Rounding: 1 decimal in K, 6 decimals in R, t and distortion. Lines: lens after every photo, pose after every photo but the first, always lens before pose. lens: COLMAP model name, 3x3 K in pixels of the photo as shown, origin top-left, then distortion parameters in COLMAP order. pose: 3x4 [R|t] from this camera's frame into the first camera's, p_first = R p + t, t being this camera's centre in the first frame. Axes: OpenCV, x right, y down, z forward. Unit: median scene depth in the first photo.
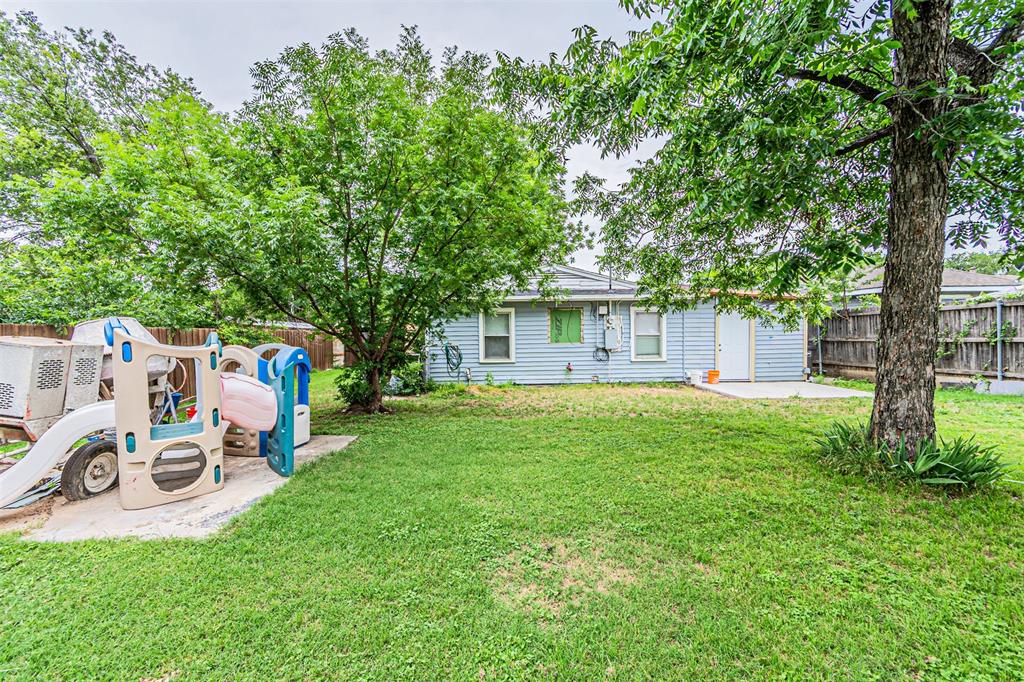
lens RADIAL K [[441.7, 0, 495.0], [0, 441.7, 346.1], [0, 0, 1]] dist [0.006765, -0.002198]
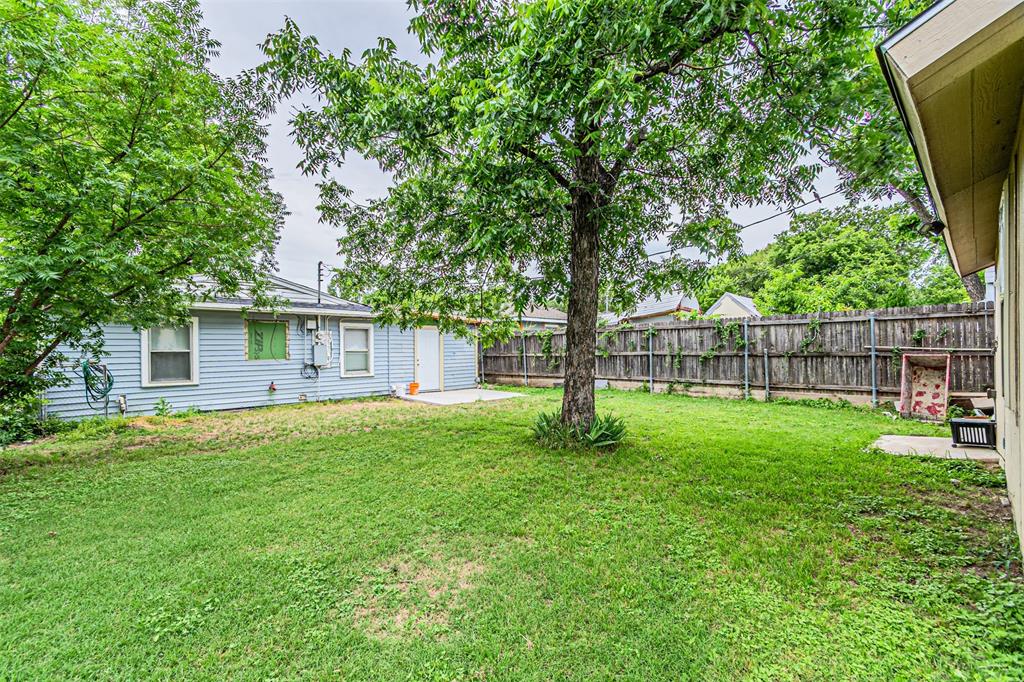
lens RADIAL K [[441.7, 0, 482.8], [0, 441.7, 351.2], [0, 0, 1]] dist [0.006765, -0.002198]
pose [[0.741263, 0.003434, 0.671205, -0.161288], [0.018283, 0.999513, -0.025306, 0.008312], [-0.670965, 0.031030, 0.740839, 0.068111]]
